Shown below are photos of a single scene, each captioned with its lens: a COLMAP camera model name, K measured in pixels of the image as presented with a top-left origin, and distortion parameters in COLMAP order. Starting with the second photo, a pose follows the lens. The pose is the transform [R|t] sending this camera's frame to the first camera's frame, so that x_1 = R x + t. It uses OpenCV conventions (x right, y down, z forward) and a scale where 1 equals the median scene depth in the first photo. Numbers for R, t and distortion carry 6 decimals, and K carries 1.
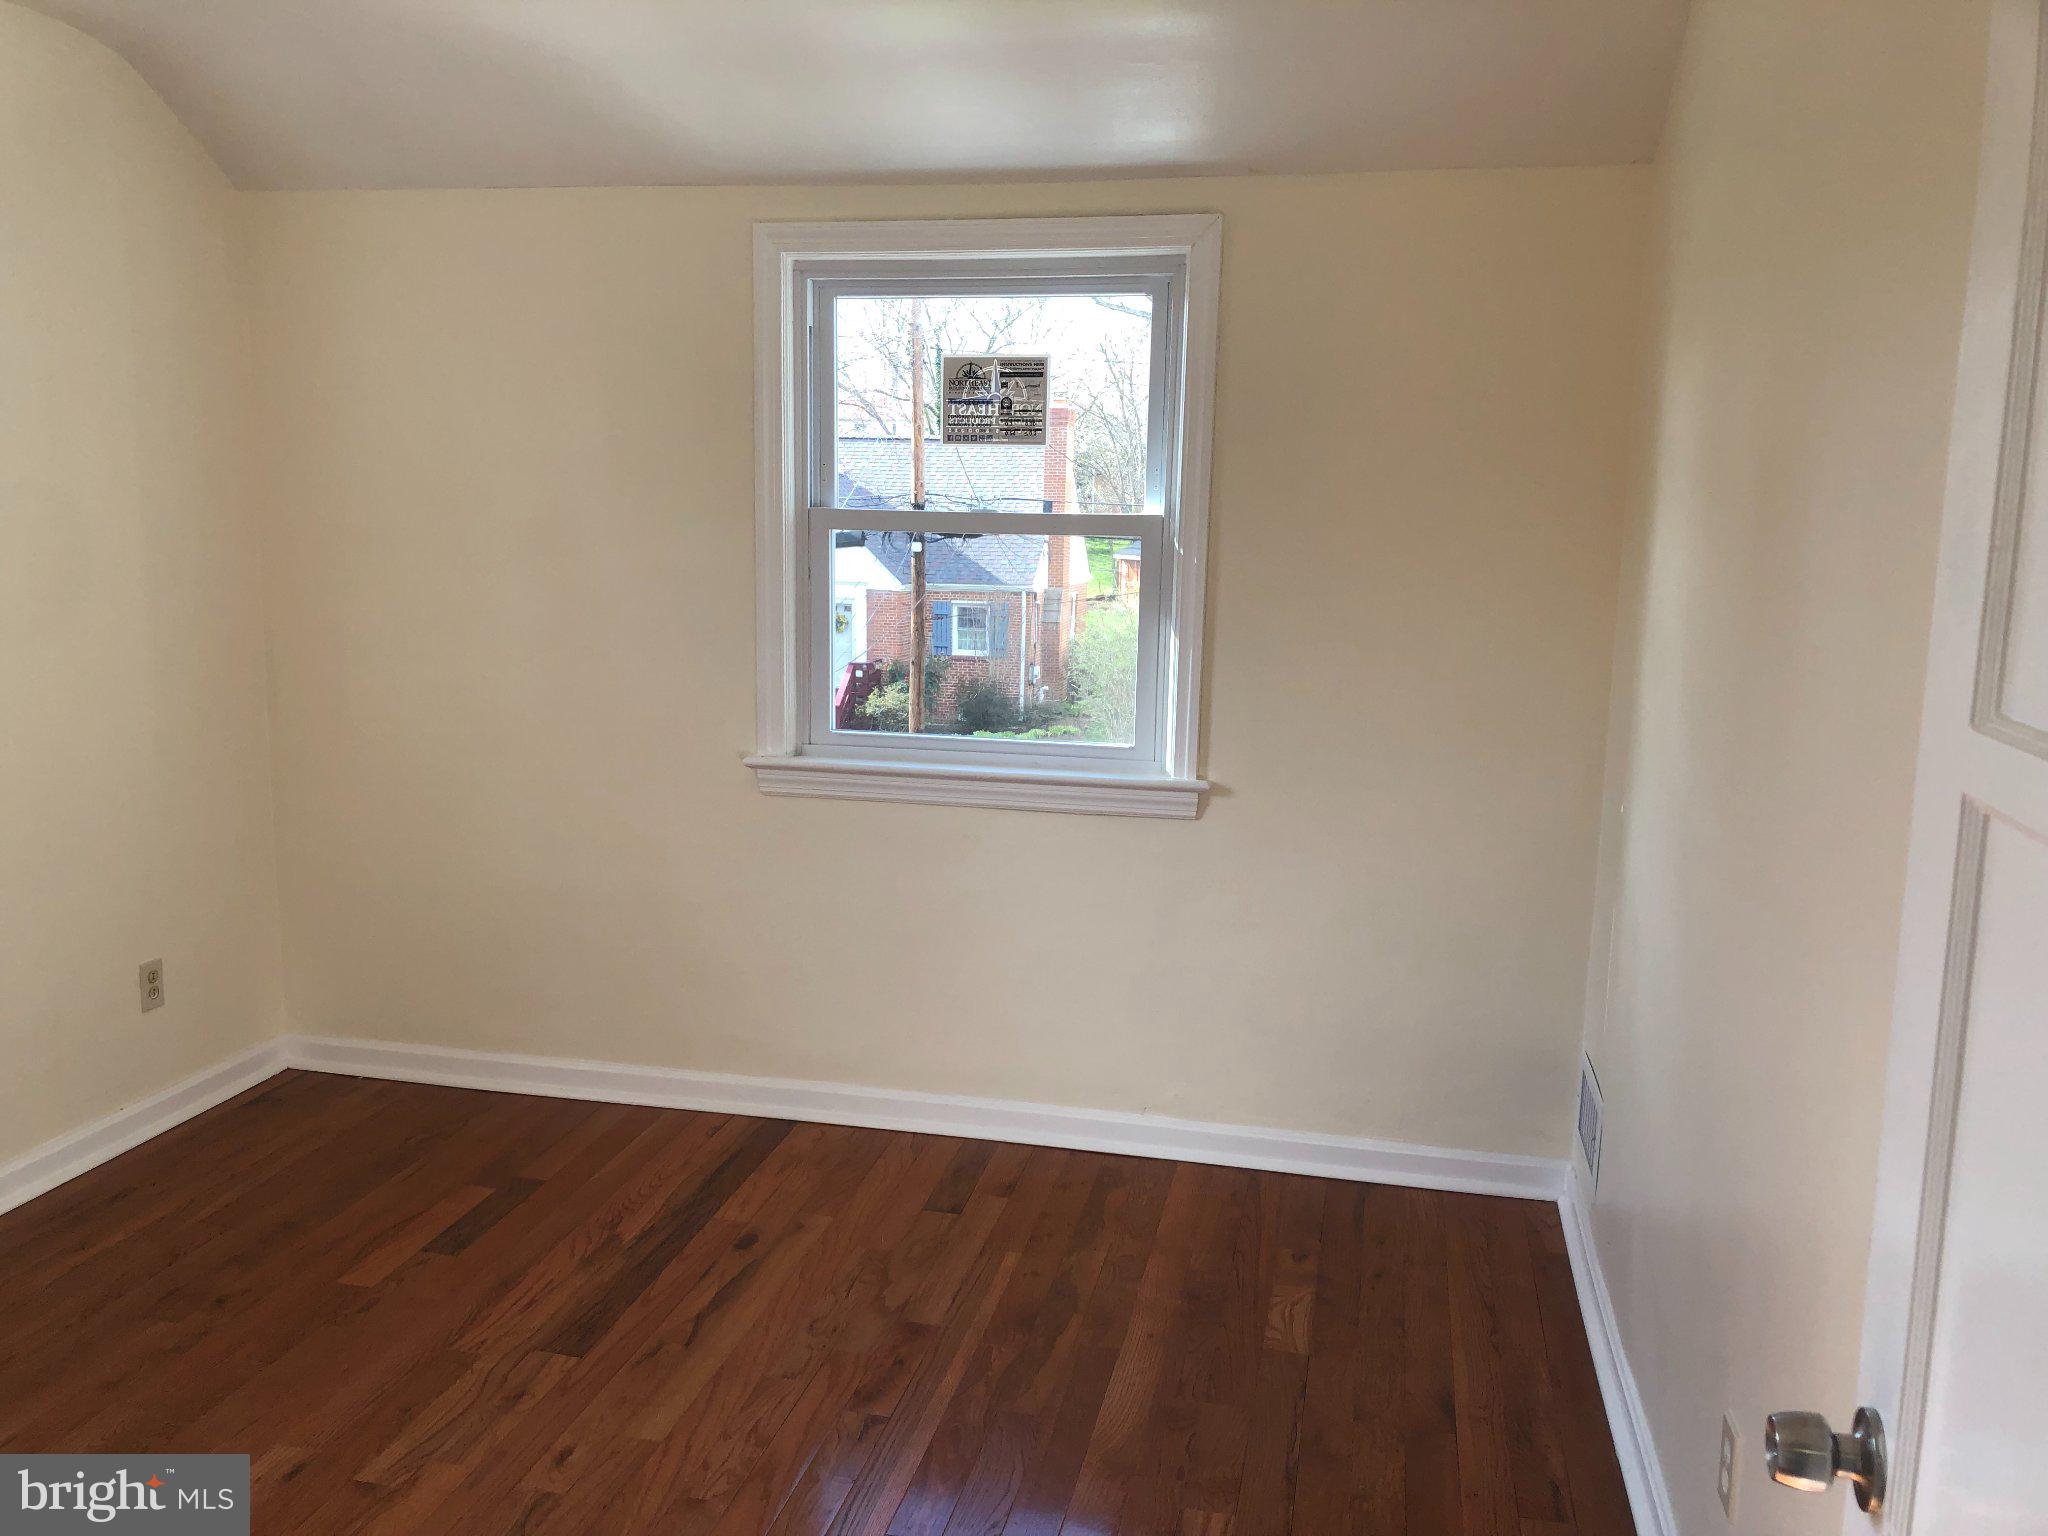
lens RADIAL K [[1669.4, 0, 1031.9], [0, 1669.4, 808.3], [0, 0, 1]] dist [0.020177, -0.021200]
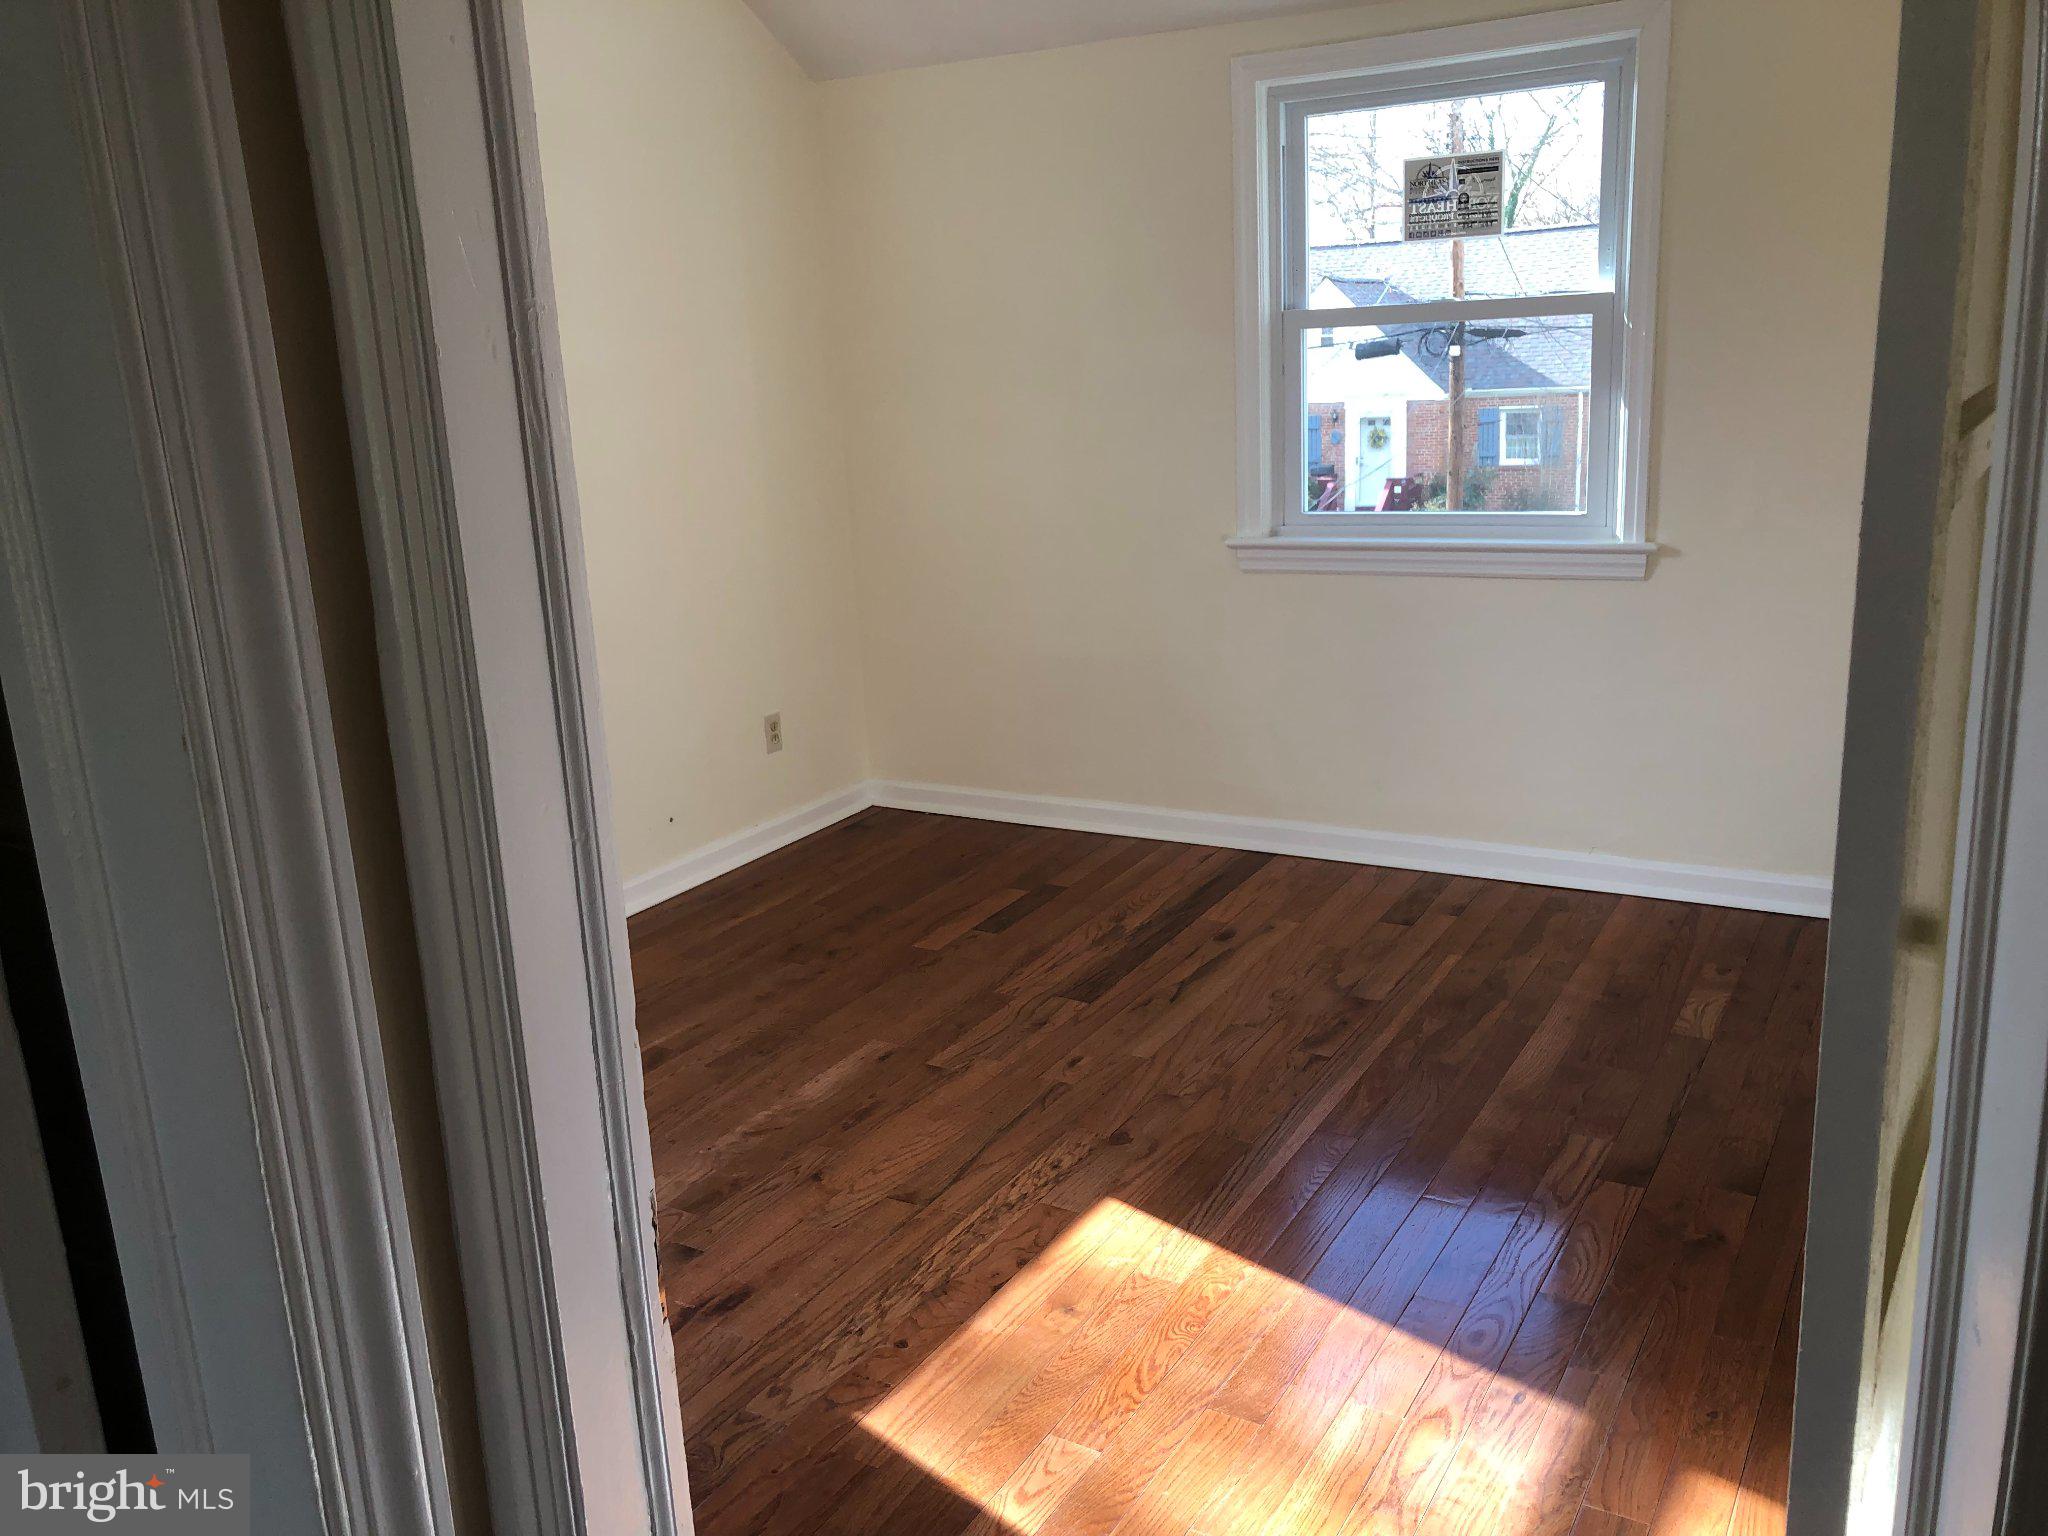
lens RADIAL K [[1669.4, 0, 1035.2], [0, 1669.4, 768.7], [0, 0, 1]] dist [0.020177, -0.021200]
pose [[0.950343, 0.004592, -0.311171, 0.062701], [0.021190, 0.996616, 0.079423, 0.034781], [0.310482, -0.082073, 0.947029, -0.148336]]
